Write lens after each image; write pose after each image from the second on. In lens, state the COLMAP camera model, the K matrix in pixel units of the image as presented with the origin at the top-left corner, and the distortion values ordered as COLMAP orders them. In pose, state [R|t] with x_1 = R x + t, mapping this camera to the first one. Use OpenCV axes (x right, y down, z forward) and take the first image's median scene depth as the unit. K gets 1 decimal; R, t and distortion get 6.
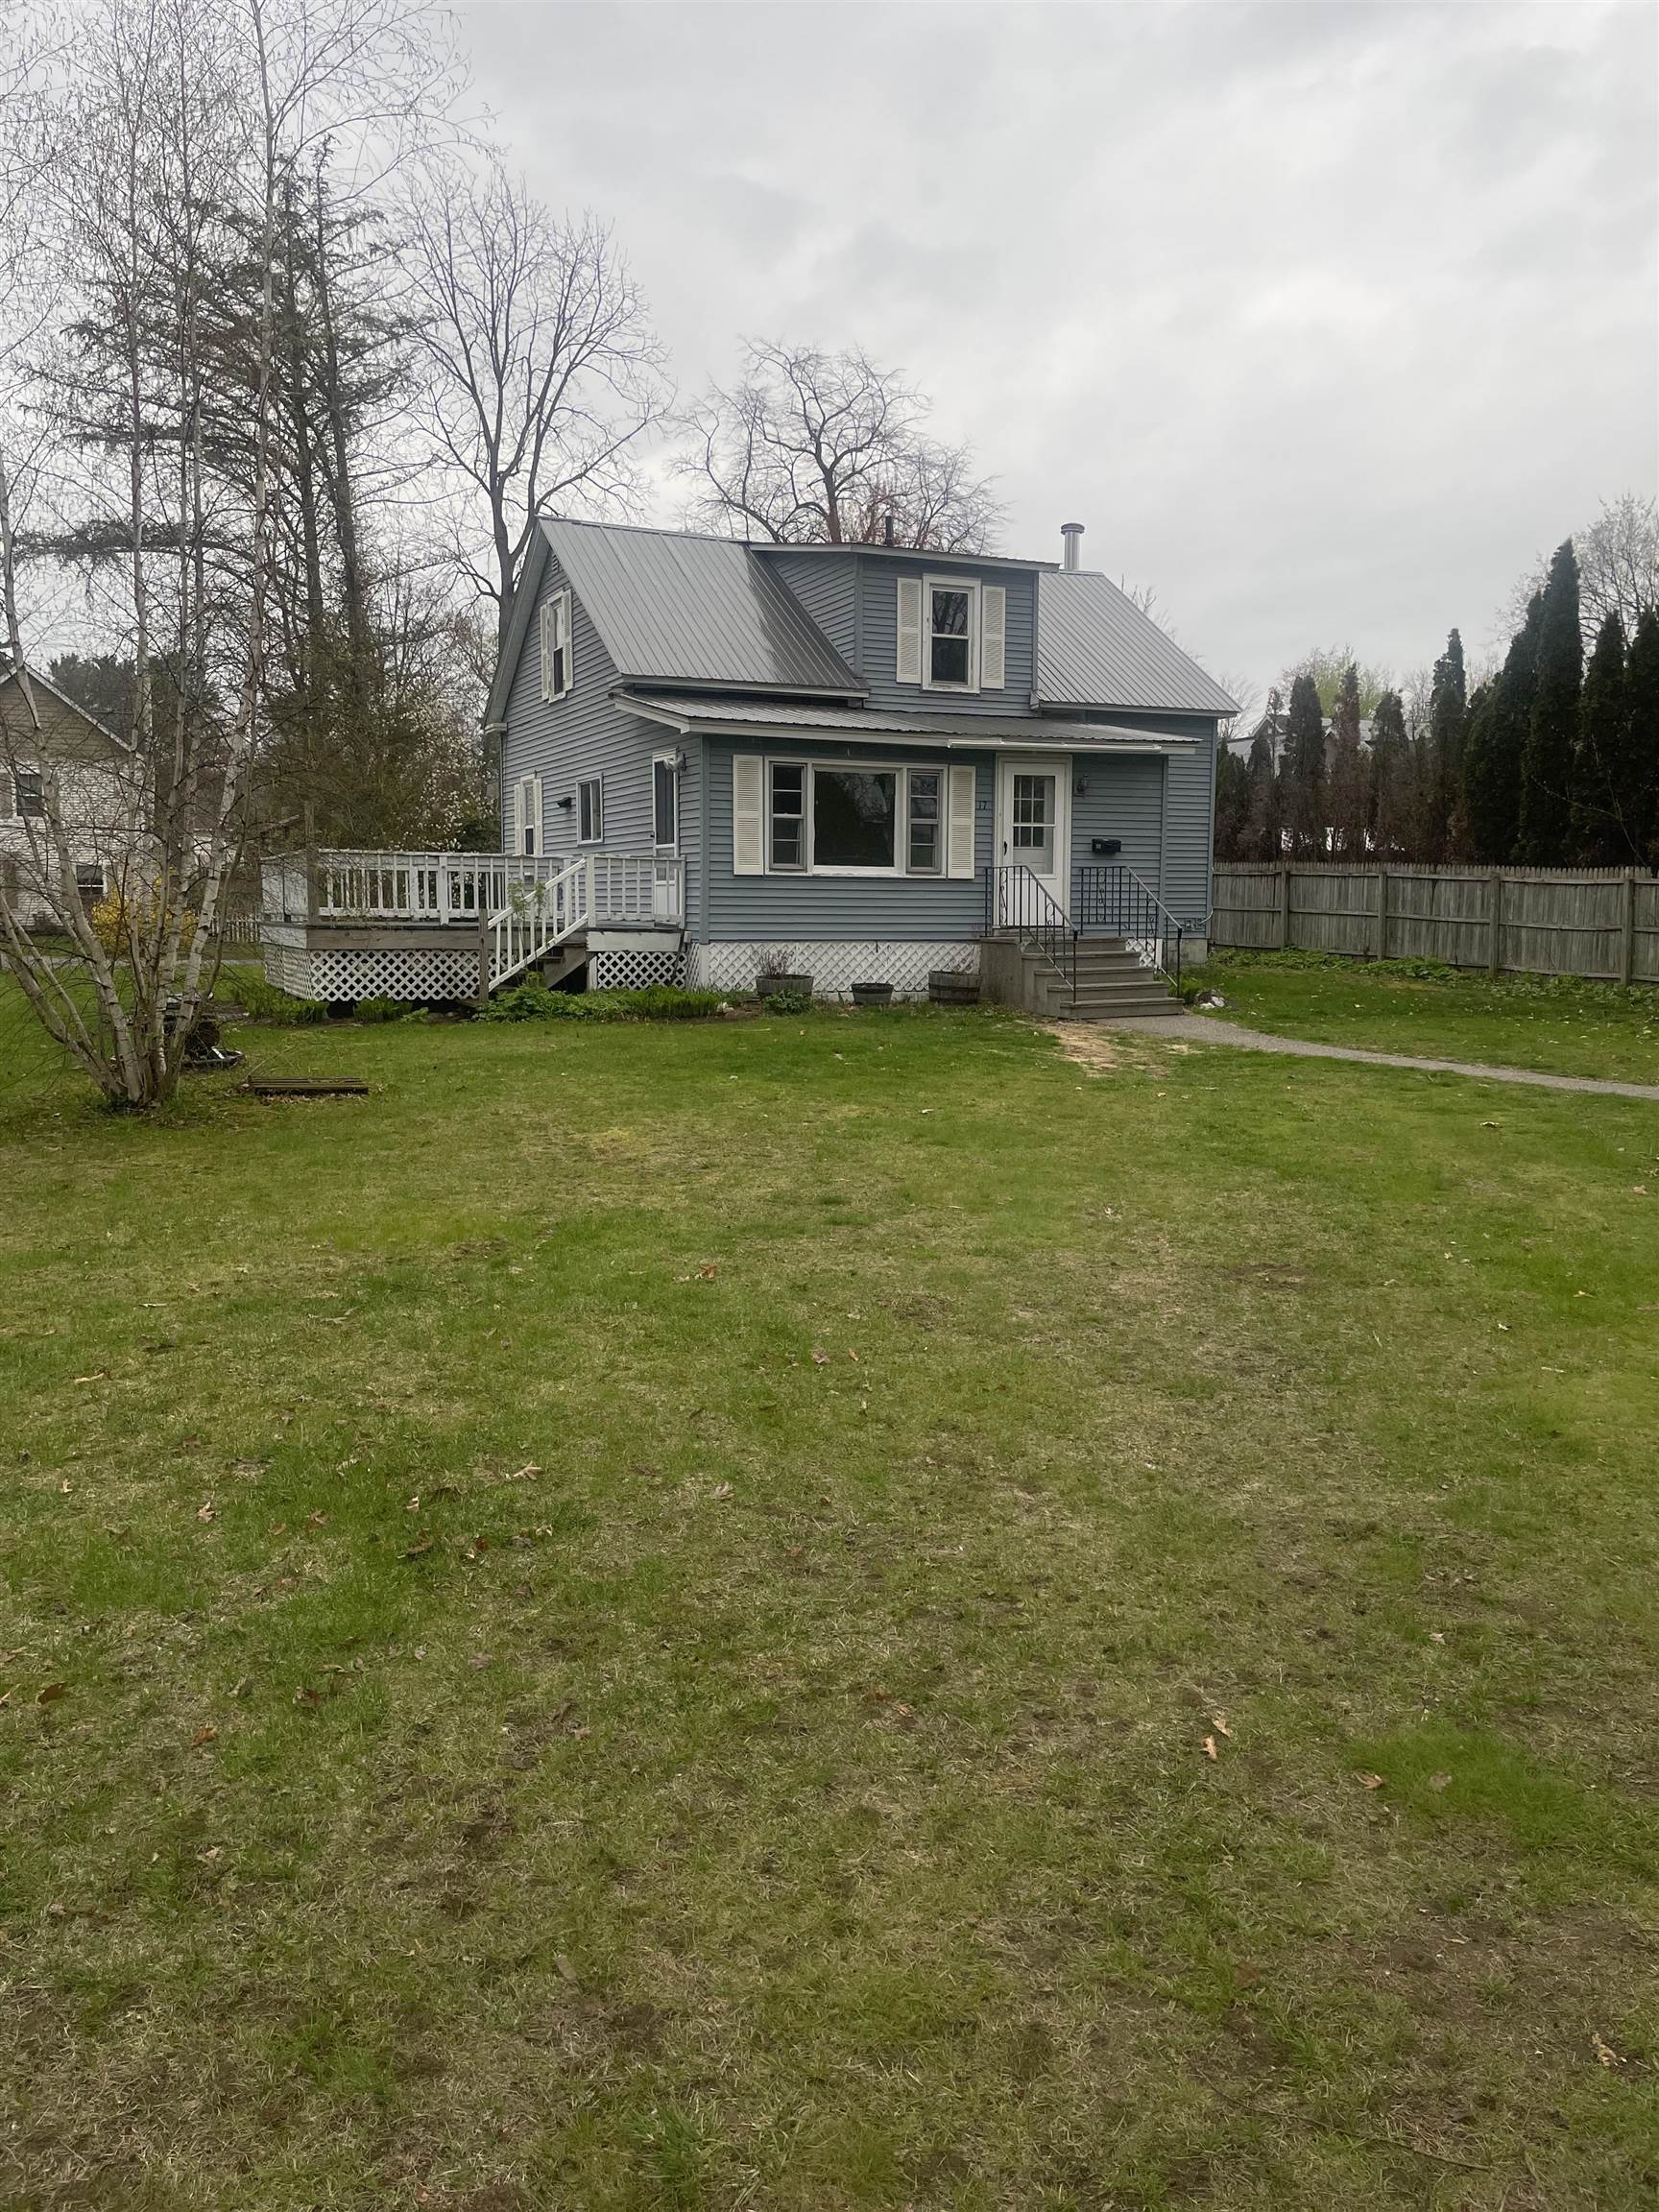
lens RADIAL K [[1684.1, 0, 831.3], [0, 1684.1, 1082.7], [0, 0, 1]] dist [0.108890, -0.137068]
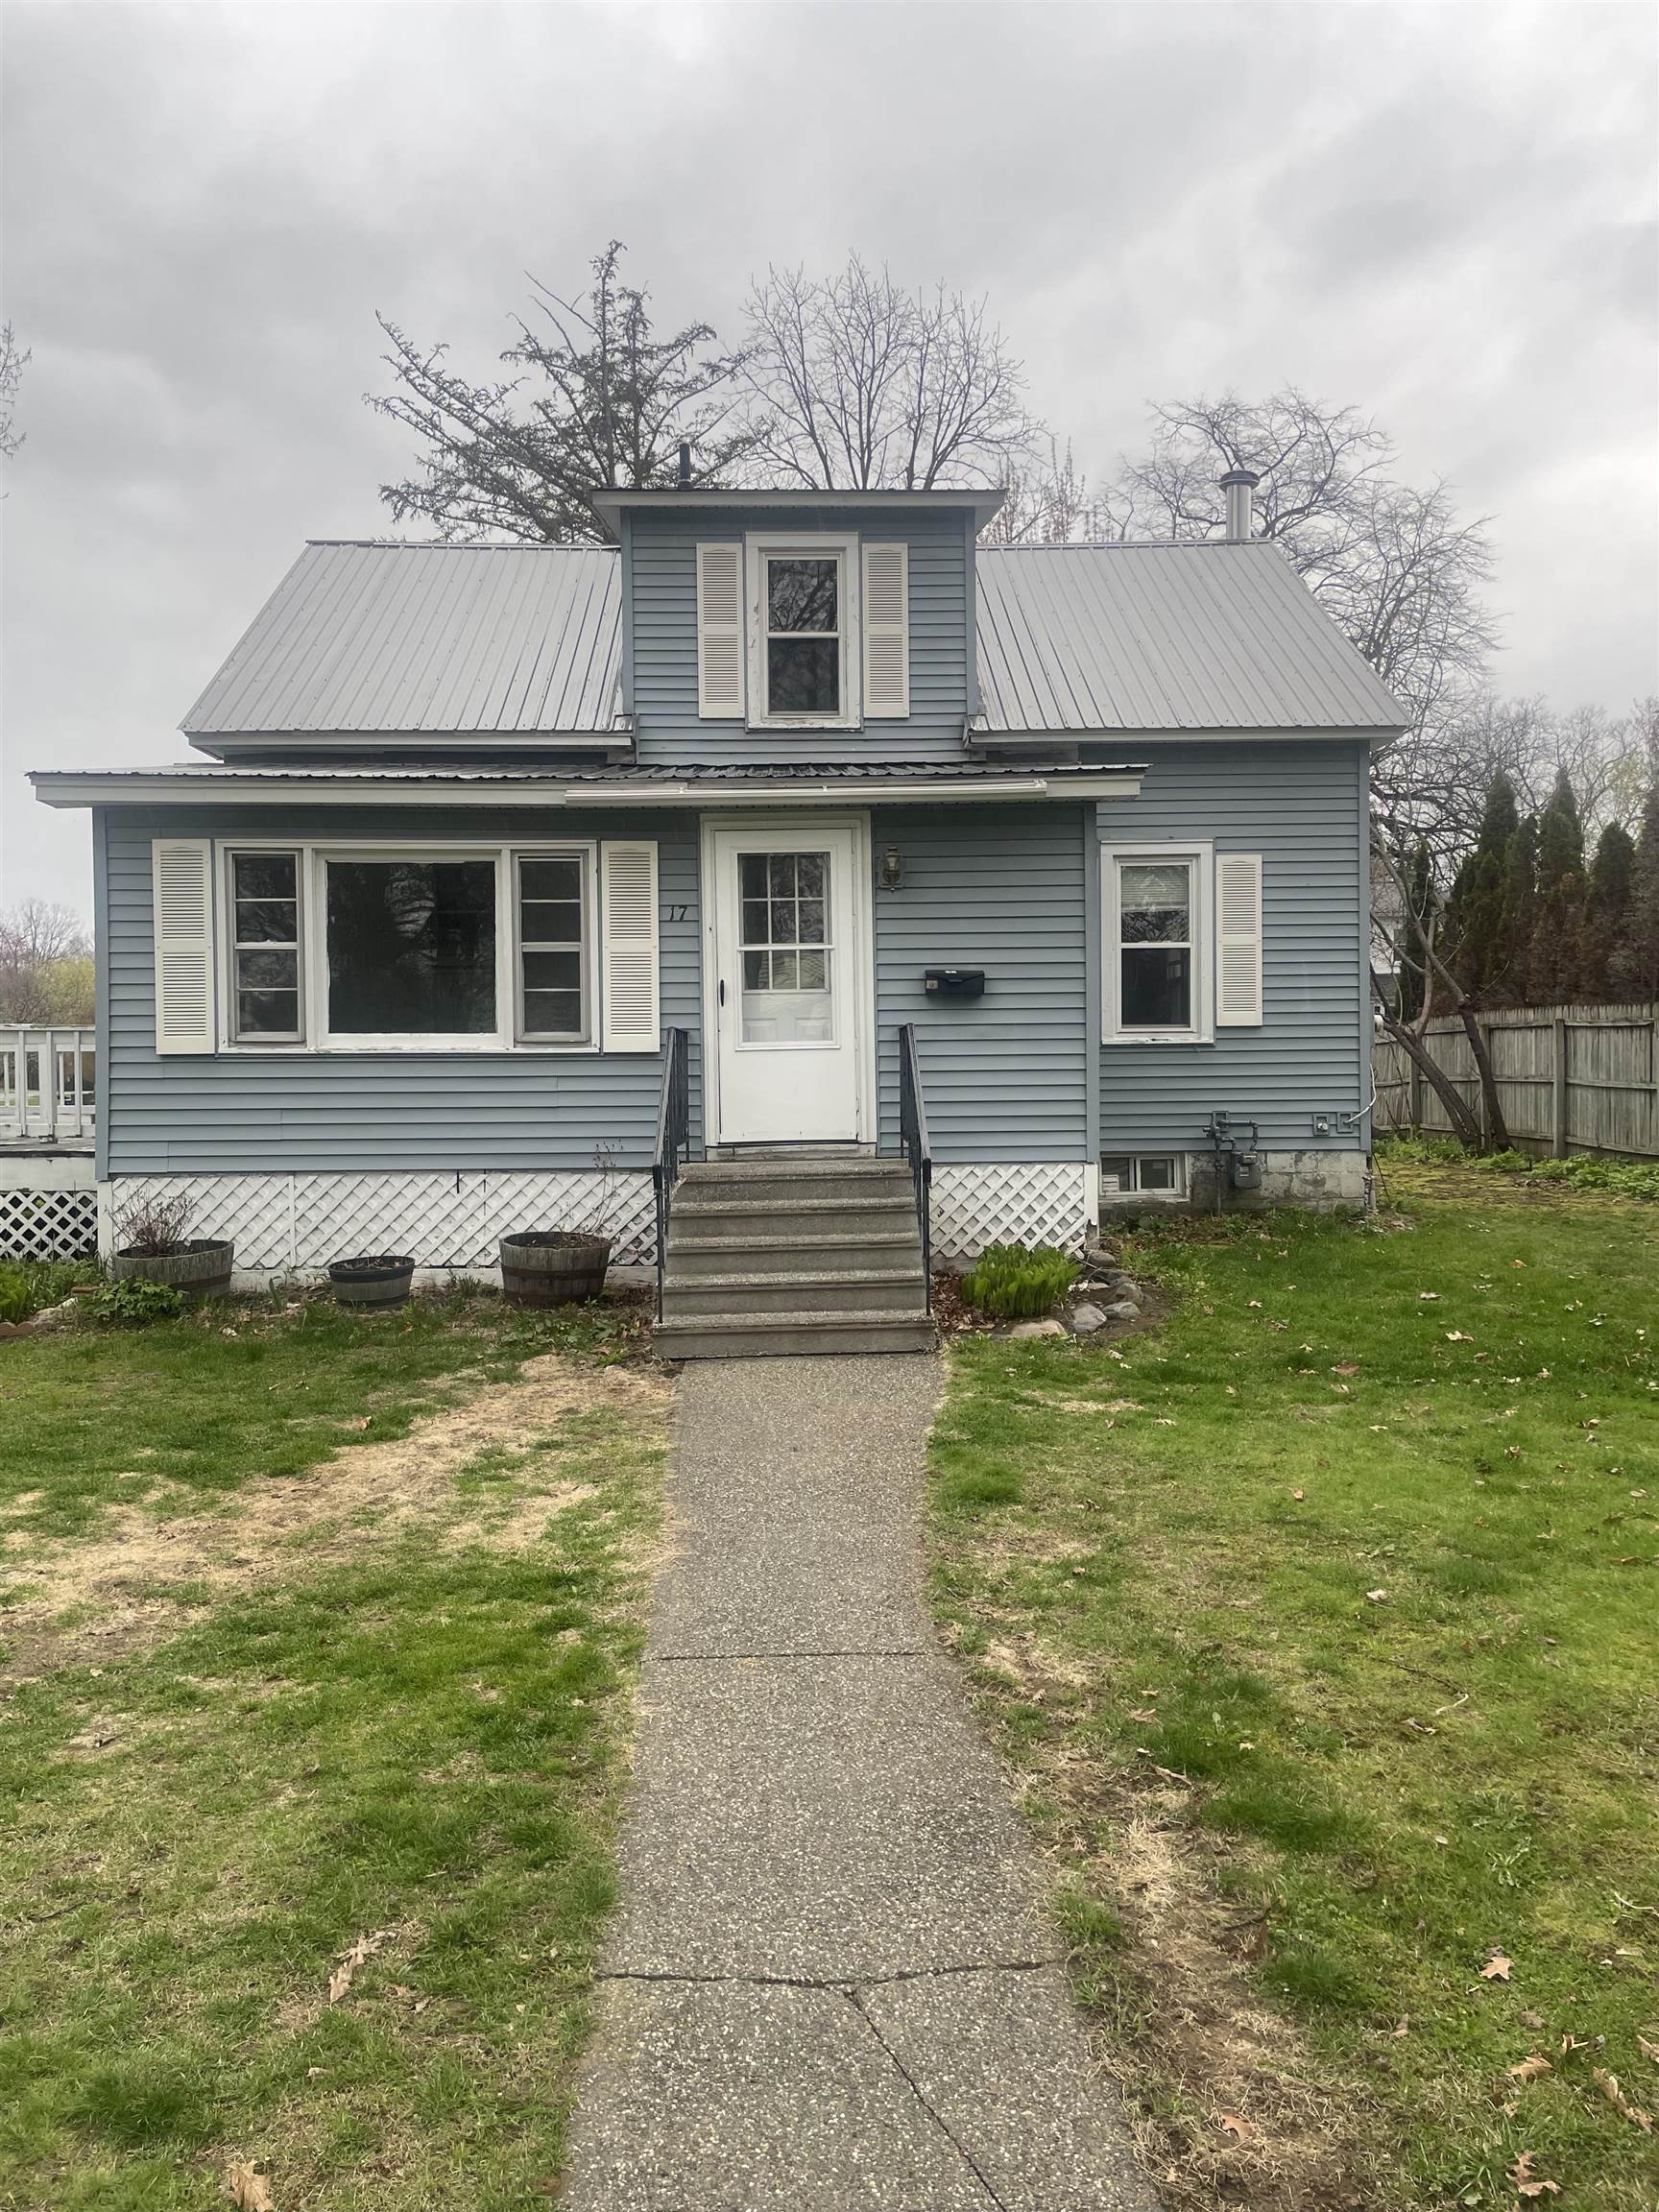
lens RADIAL K [[1684.1, 0, 831.3], [0, 1684.1, 1082.7], [0, 0, 1]] dist [0.108890, -0.137068]
pose [[0.921262, -0.010609, -0.388797, 0.342232], [-0.026788, 0.995523, -0.090641, -0.066603], [0.388018, 0.093919, 0.916854, 0.552027]]
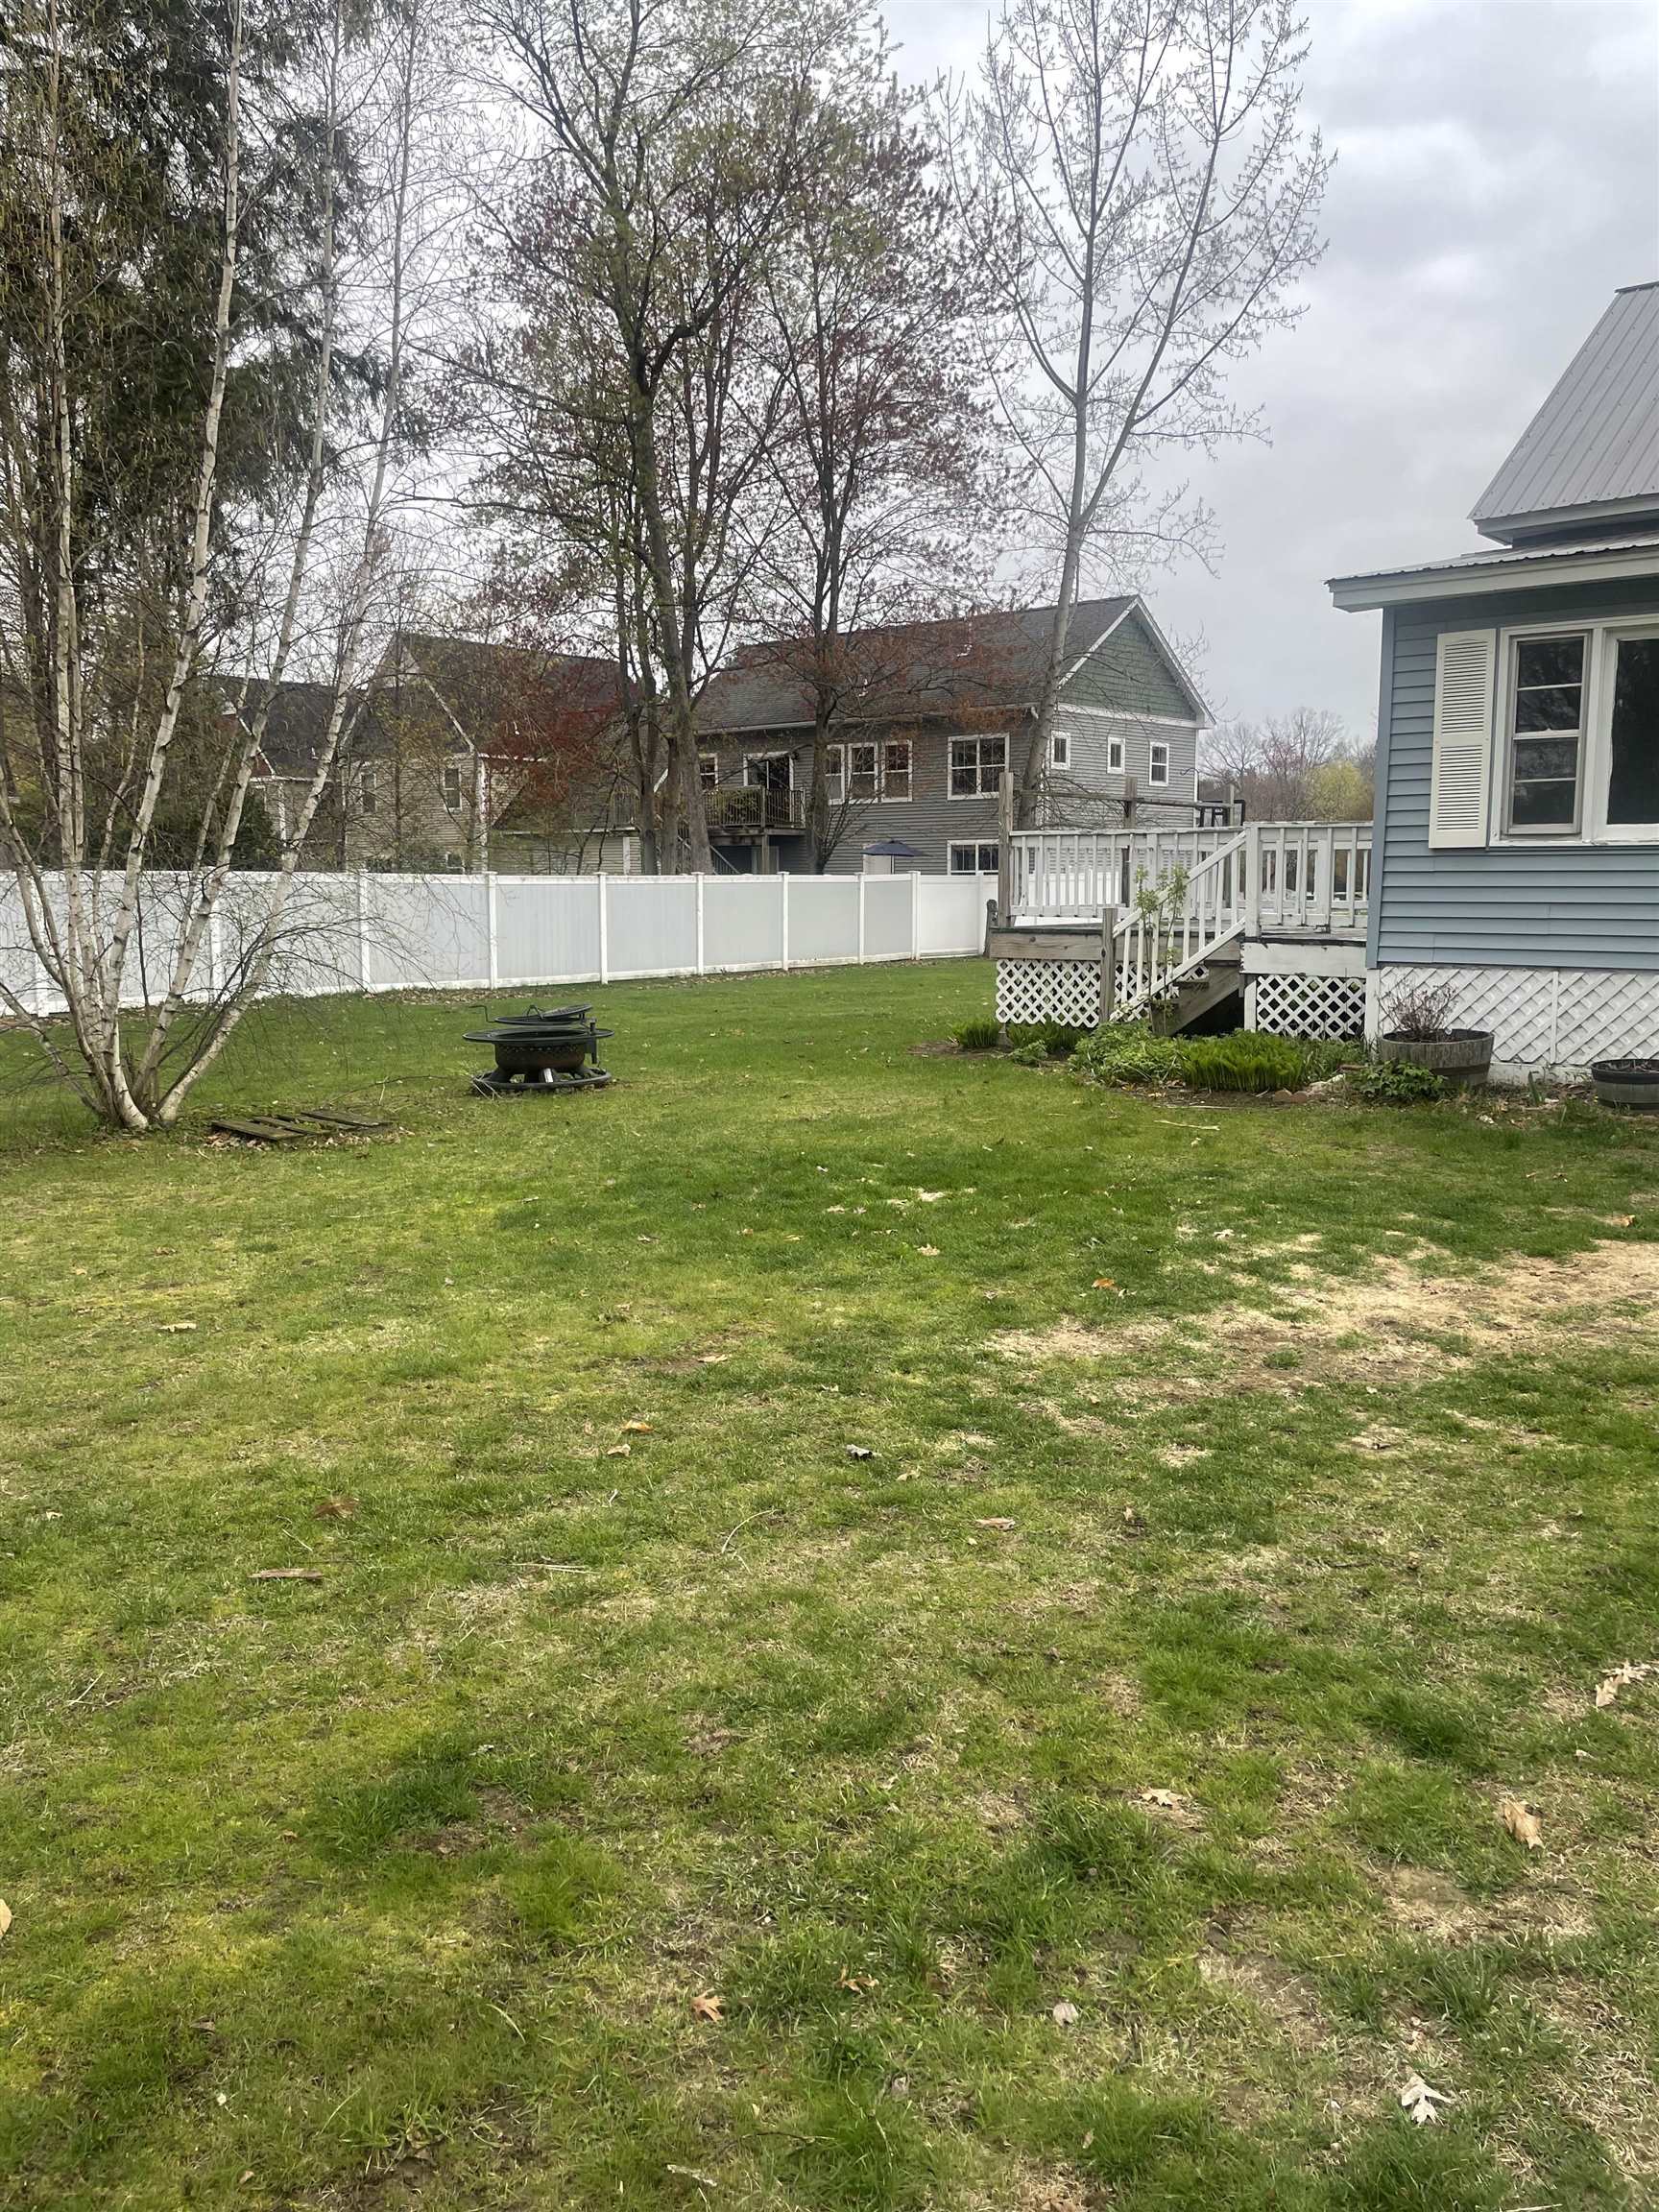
lens RADIAL K [[1684.1, 0, 831.3], [0, 1684.1, 1082.7], [0, 0, 1]] dist [0.108890, -0.137068]
pose [[0.454104, 0.101173, -0.885185, 0.348054], [-0.091211, 0.993591, 0.066772, -0.062106], [0.886267, 0.050417, 0.460422, 0.538097]]
